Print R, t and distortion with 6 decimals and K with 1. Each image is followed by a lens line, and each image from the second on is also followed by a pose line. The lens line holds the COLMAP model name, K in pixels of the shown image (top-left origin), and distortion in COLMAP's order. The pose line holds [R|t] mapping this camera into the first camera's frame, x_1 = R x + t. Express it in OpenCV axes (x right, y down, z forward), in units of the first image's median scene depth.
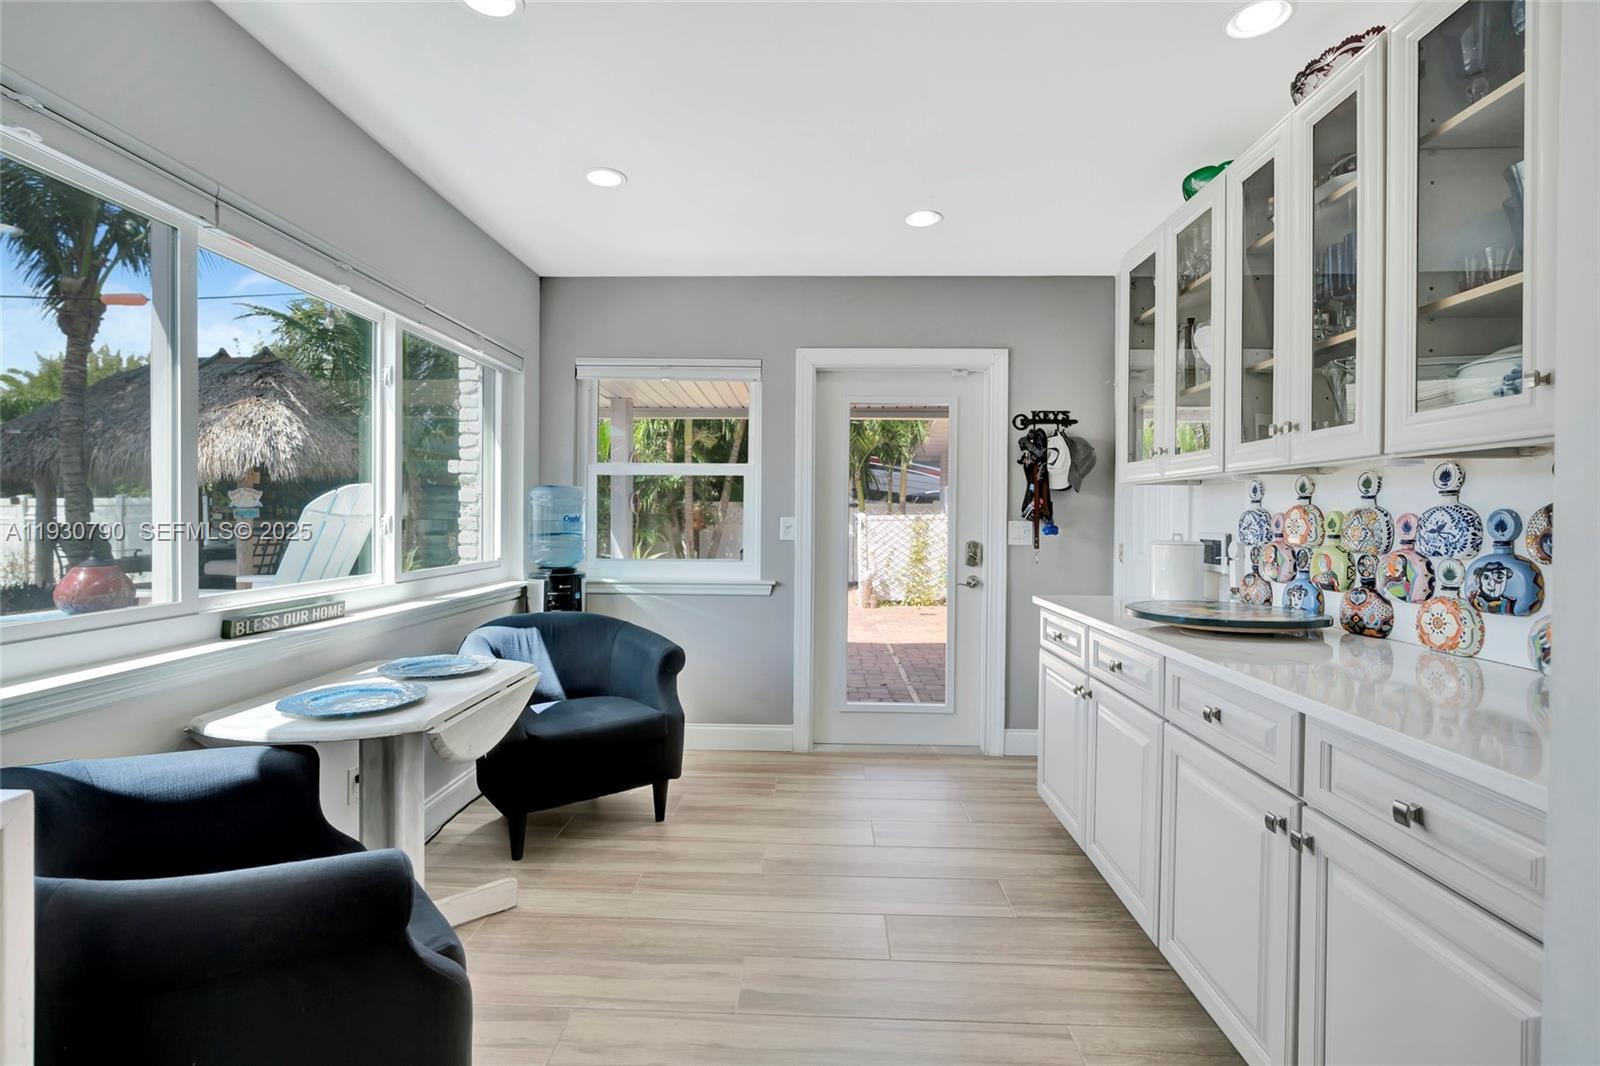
lens RADIAL K [[727.0, 0, 795.0], [0, 727.0, 543.9], [0, 0, 1]] dist [-0.017540, 0.007534]
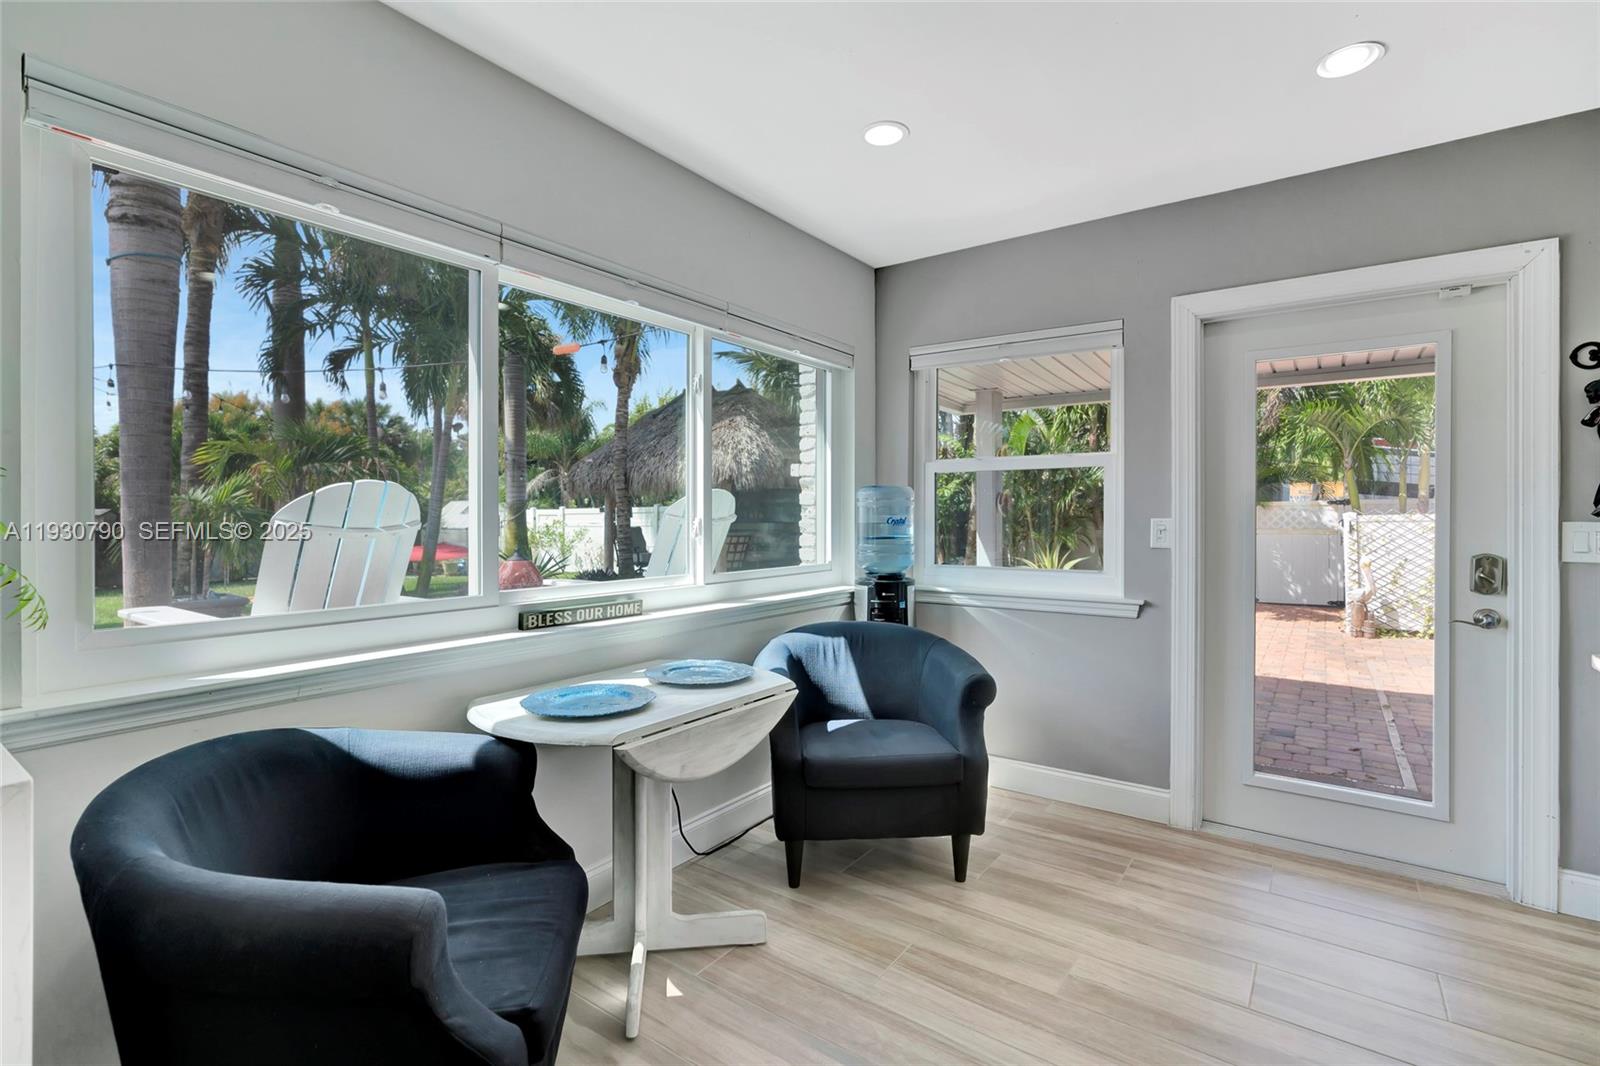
lens RADIAL K [[729.2, 0, 801.9], [0, 729.2, 529.8], [0, 0, 1]] dist [-0.016142, 0.007230]
pose [[0.833301, 0.002538, -0.552814, 0.103419], [-0.015054, 0.999723, -0.018102, -0.005129], [0.552615, 0.023407, 0.833108, 0.157545]]
